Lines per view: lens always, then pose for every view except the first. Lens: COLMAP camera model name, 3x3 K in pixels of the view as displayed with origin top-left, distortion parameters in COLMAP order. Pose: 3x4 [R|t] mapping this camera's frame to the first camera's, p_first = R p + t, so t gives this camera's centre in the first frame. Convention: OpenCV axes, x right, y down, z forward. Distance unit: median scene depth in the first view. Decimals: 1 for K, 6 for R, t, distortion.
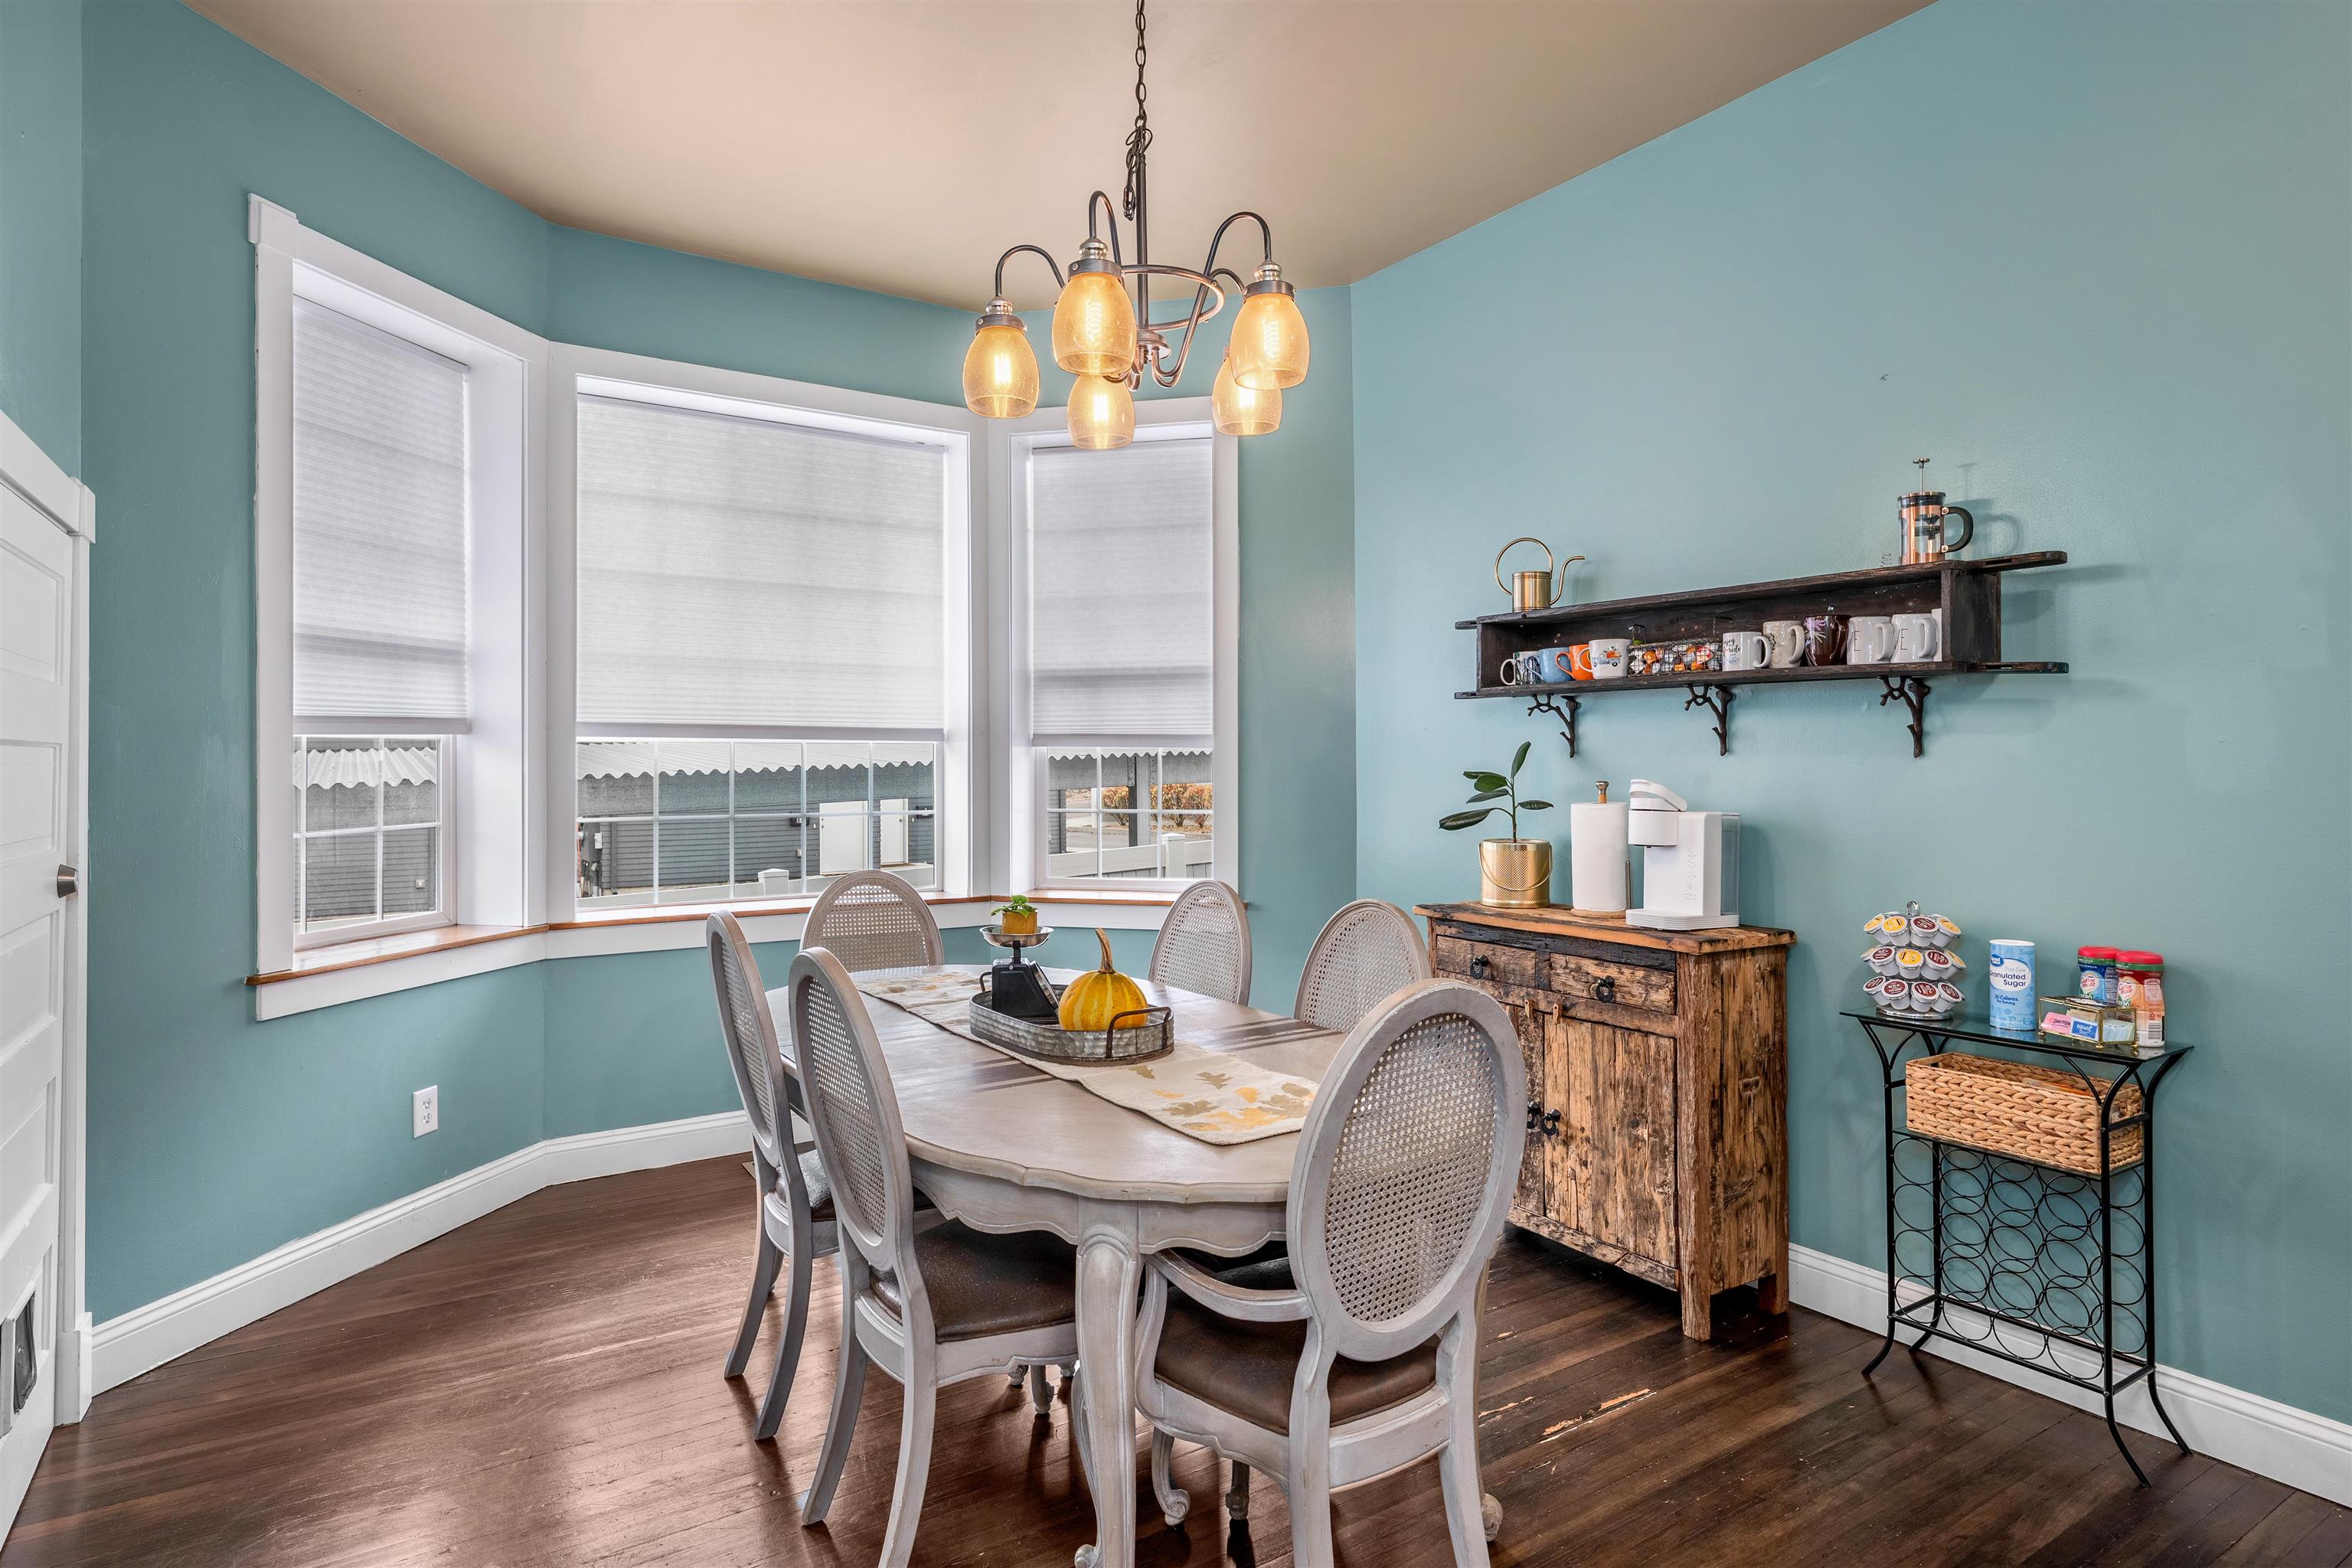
lens RADIAL K [[1255.9, 0, 1172.7], [0, 1255.9, 775.2], [0, 0, 1]] dist [0.000399, -0.000055]
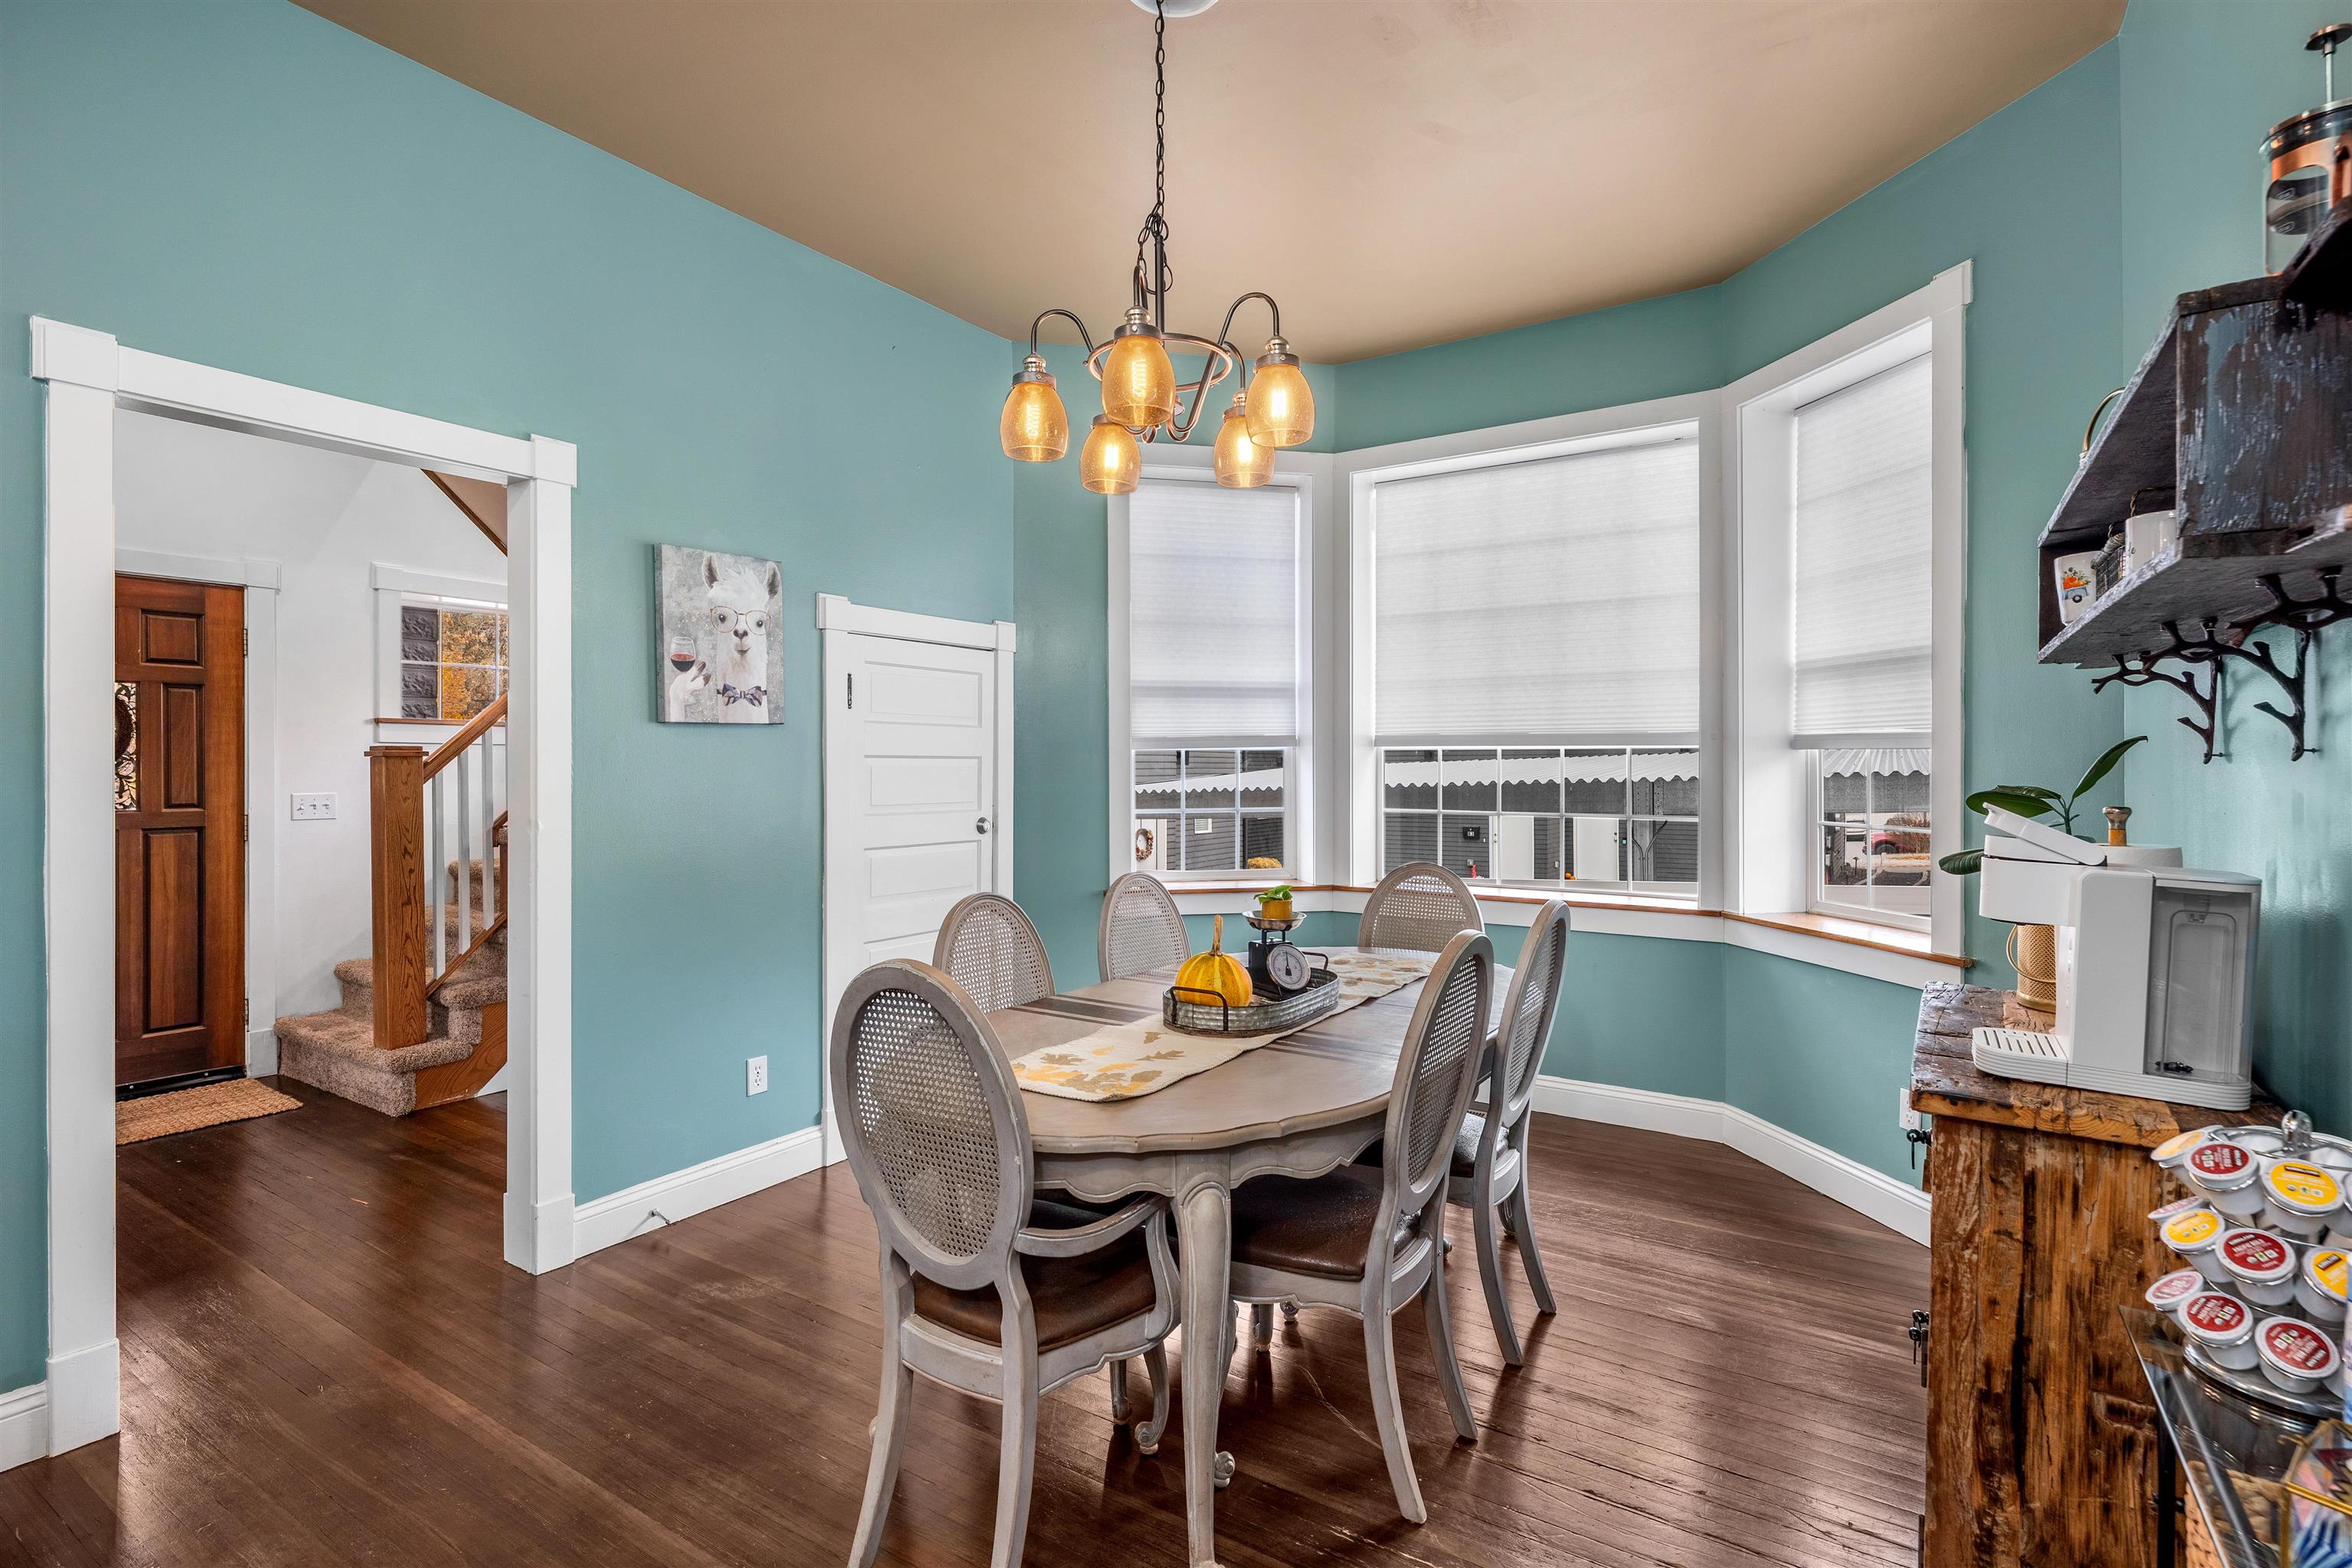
lens RADIAL K [[1124.4, 0, 1178.3], [0, 1124.4, 799.2], [0, 0, 1]] dist [0.019722, 0.000186]
pose [[0.411297, 0.030797, -0.910981, 0.592777], [-0.012199, 0.999526, 0.028283, -0.007553], [0.911420, -0.000519, 0.411478, 0.383015]]
